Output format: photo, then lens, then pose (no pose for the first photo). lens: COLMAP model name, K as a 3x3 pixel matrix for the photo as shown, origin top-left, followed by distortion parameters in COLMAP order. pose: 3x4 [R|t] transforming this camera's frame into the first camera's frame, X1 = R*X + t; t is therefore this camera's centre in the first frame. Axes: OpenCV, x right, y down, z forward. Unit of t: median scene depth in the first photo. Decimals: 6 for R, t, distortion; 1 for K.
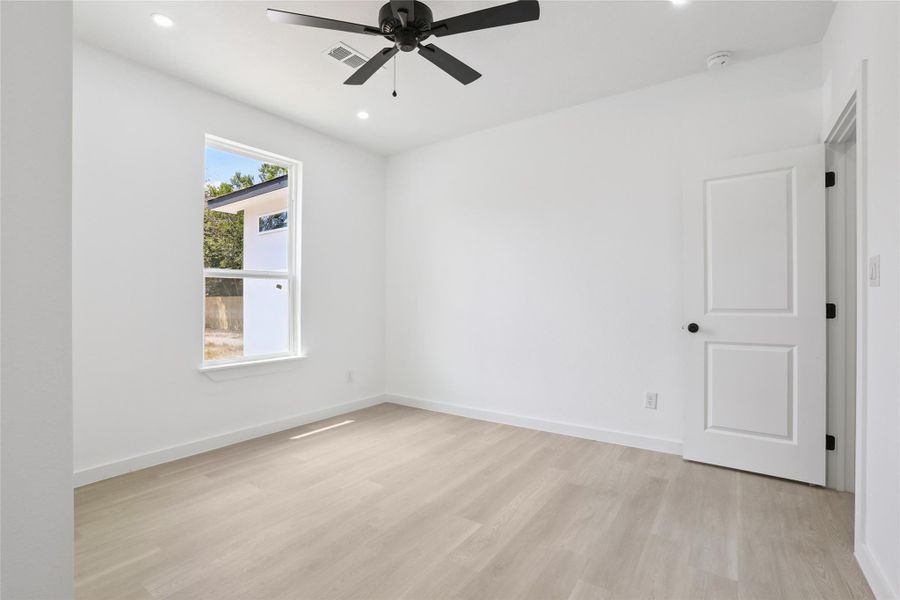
lens RADIAL K [[397.4, 0, 471.4], [0, 397.4, 299.6], [0, 0, 1]] dist [-0.069161, 0.017190]
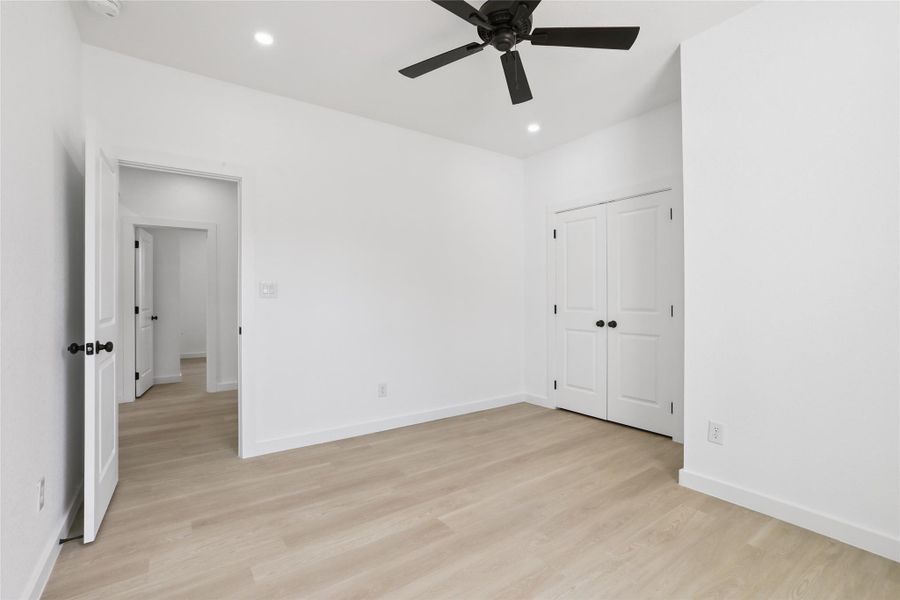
lens RADIAL K [[421.0, 0, 450.0], [0, 421.0, 300.0], [0, 0, 1]] dist [-0.078641, 0.038926]
pose [[-0.924964, 0.007327, 0.379984, -0.367386], [0.008414, 0.999964, 0.001198, -0.007948], [-0.379962, 0.004306, -0.924992, 1.713403]]
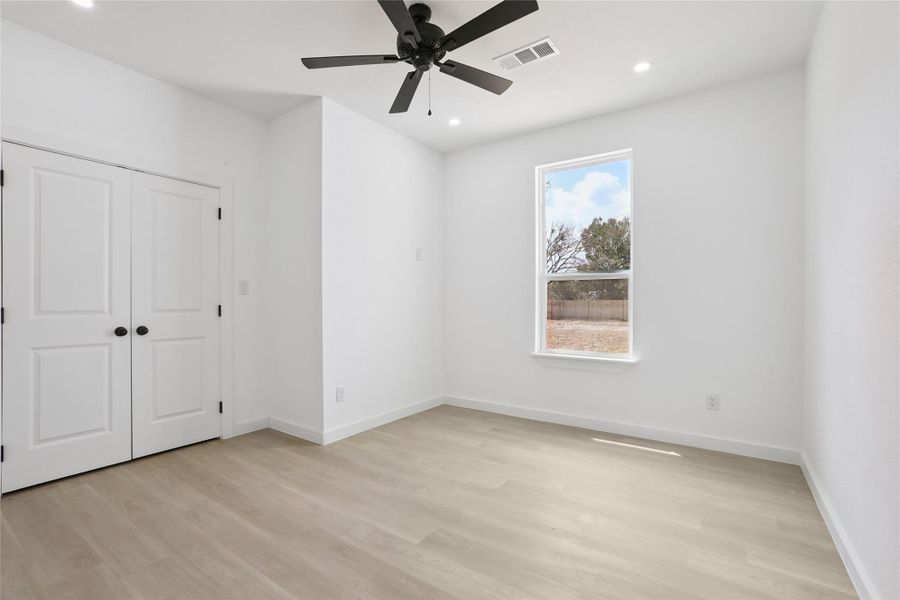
lens RADIAL K [[416.2, 0, 444.8], [0, 416.2, 299.3], [0, 0, 1]] dist [-0.077340, 0.036231]
pose [[-0.027471, -0.001448, -0.999622, 0.836539], [0.002876, 0.999995, -0.001528, 0.003506], [0.999618, -0.002917, -0.027467, 0.930439]]
